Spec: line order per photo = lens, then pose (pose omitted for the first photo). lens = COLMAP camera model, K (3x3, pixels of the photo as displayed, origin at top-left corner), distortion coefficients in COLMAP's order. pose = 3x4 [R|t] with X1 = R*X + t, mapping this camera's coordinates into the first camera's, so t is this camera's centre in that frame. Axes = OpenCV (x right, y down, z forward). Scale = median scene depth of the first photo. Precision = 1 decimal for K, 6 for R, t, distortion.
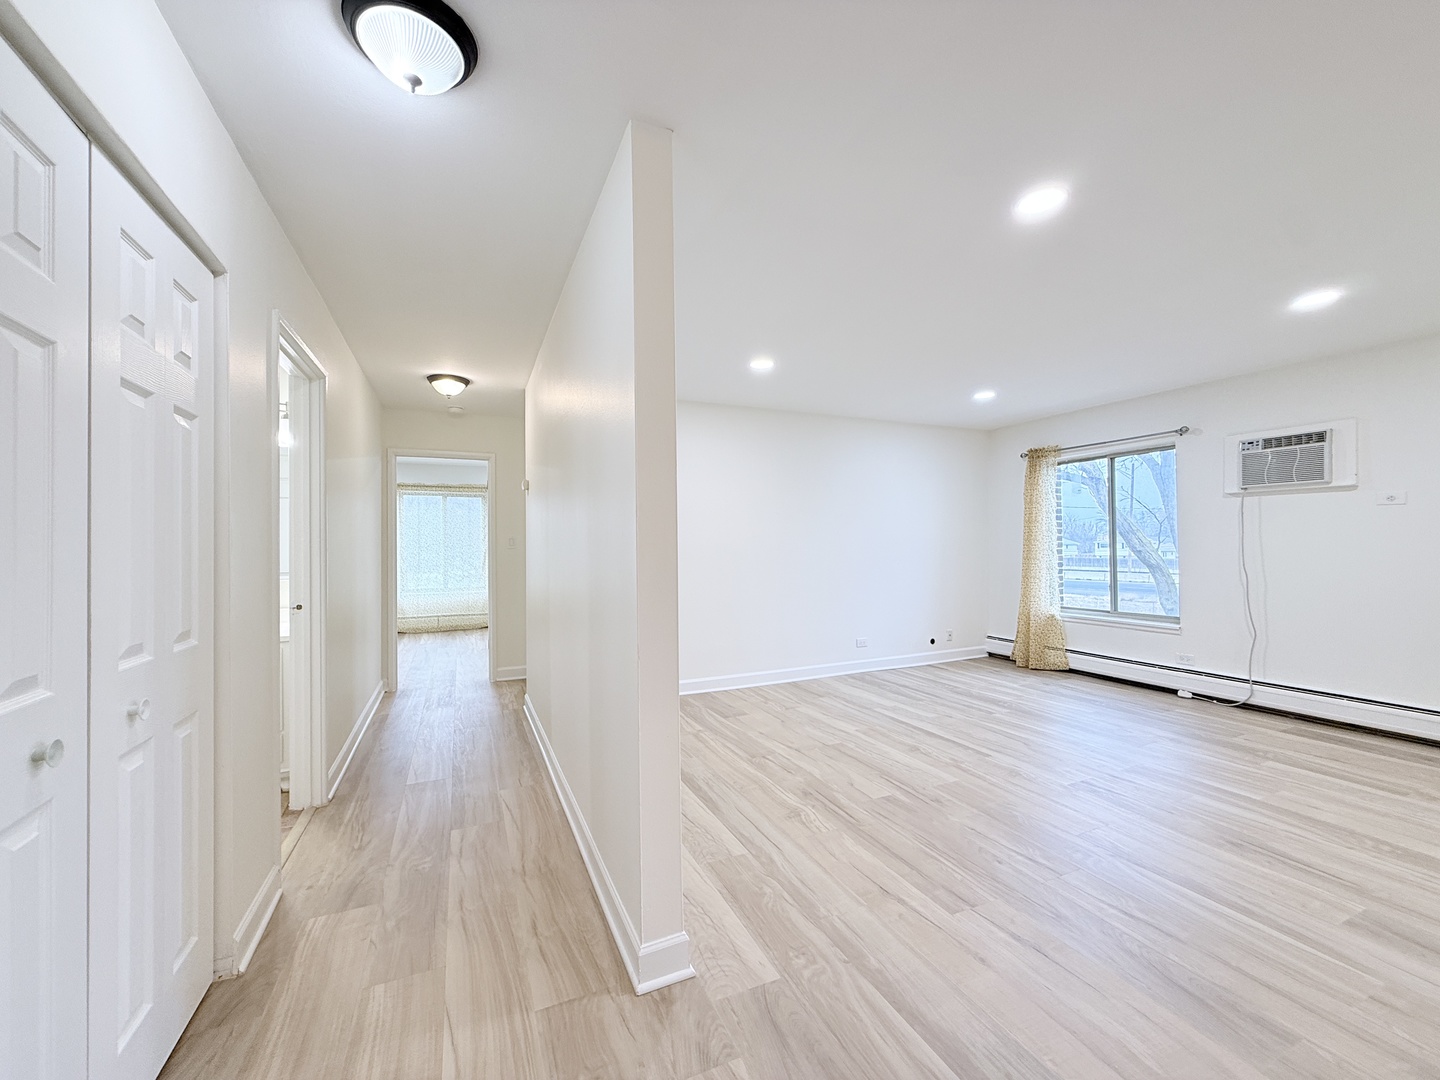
lens RADIAL K [[574.3, 0, 717.6], [0, 574.3, 541.9], [0, 0, 1]] dist [0.000397, -0.000052]
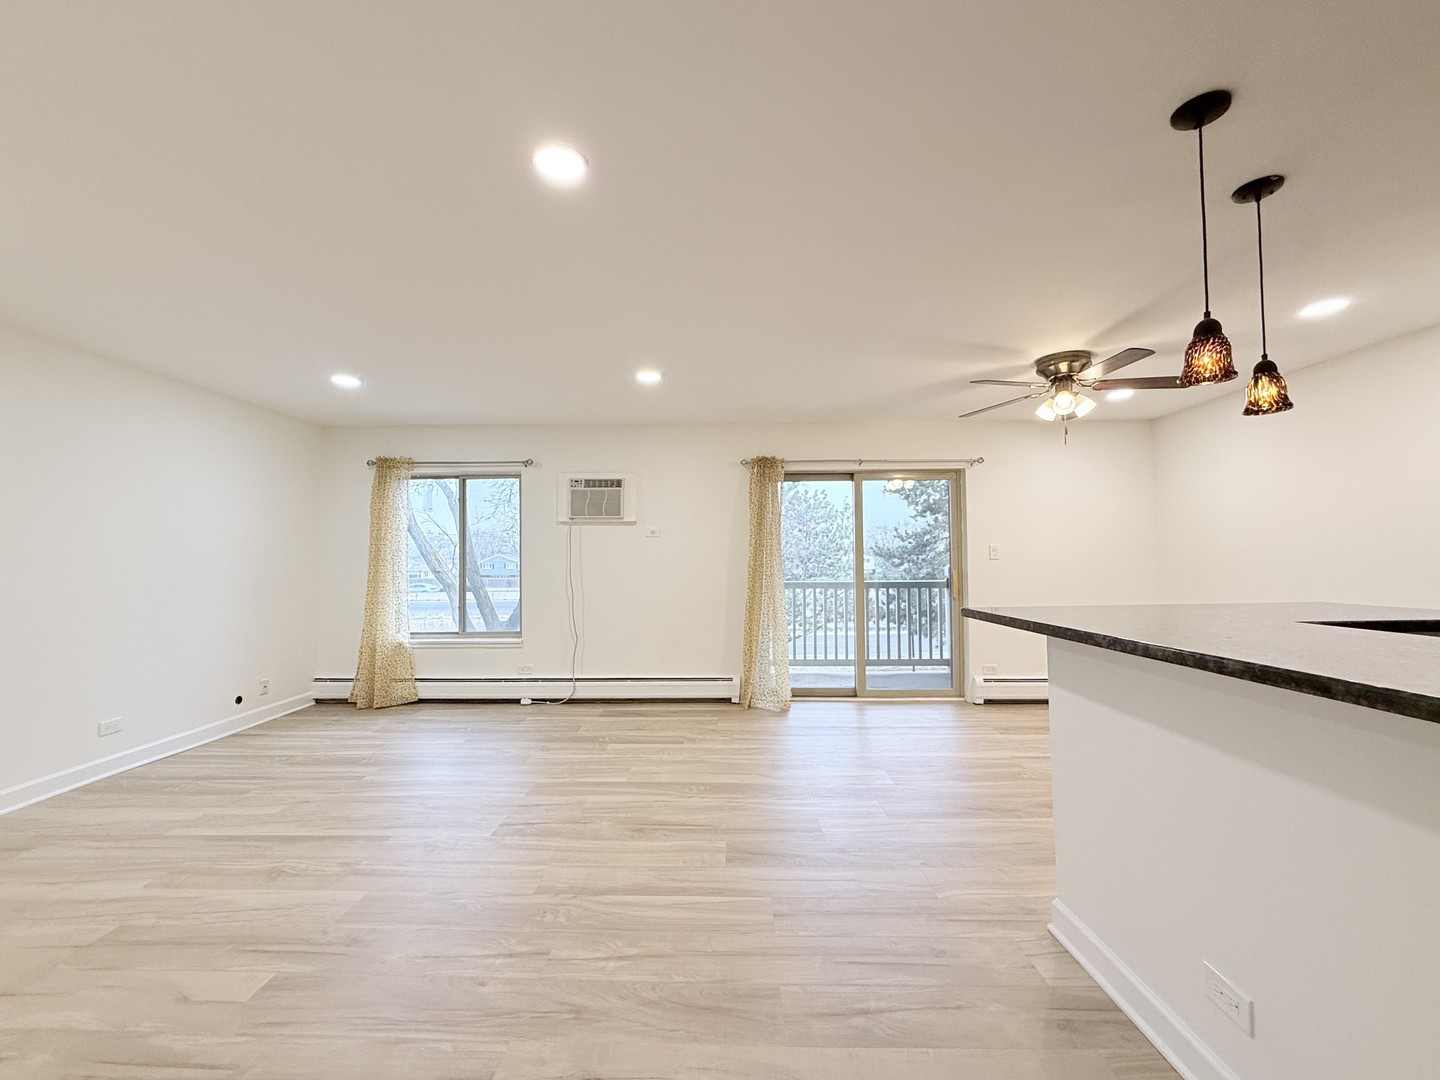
lens RADIAL K [[580.7, 0, 716.7], [0, 580.7, 542.1], [0, 0, 1]] dist [-0.001156, 0.000068]
pose [[0.427373, 0.035714, 0.903370, -0.052385], [-0.003405, 0.999276, -0.037895, 0.001753], [-0.904069, 0.013119, 0.427185, 0.227290]]
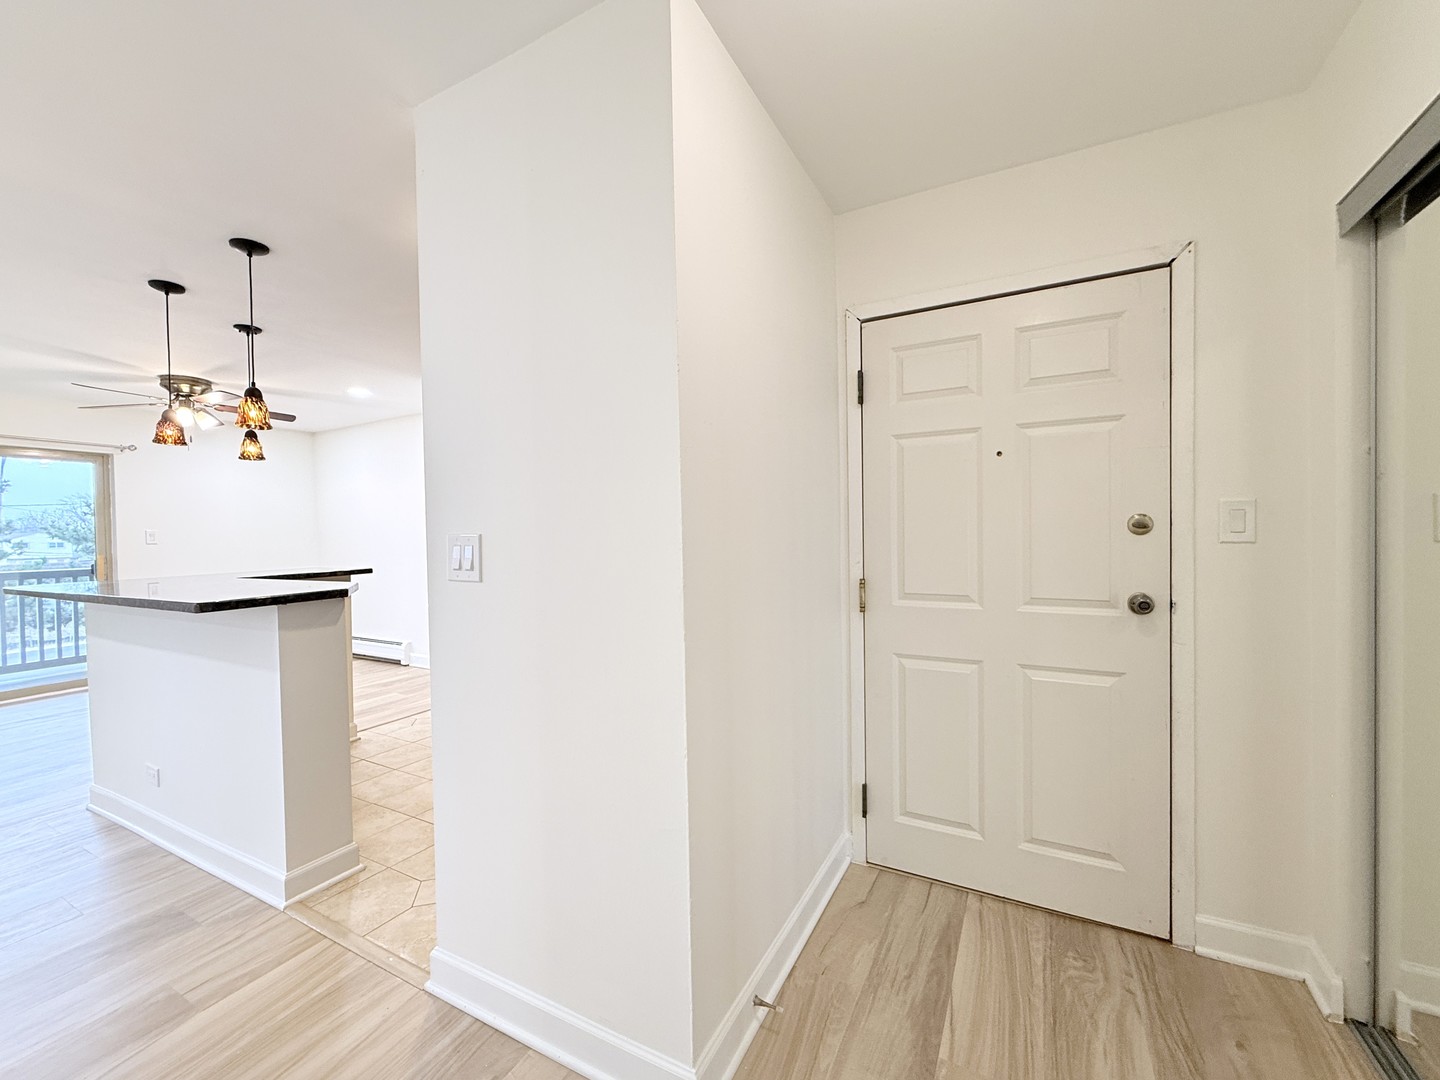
lens RADIAL K [[580.8, 0, 724.5], [0, 580.8, 535.9], [0, 0, 1]] dist [-0.000823, -0.000070]
pose [[-0.611656, 0.015476, 0.790972, -0.523925], [0.017533, 0.999828, -0.006004, 0.001064], [-0.790929, 0.010196, -0.611823, -0.015897]]
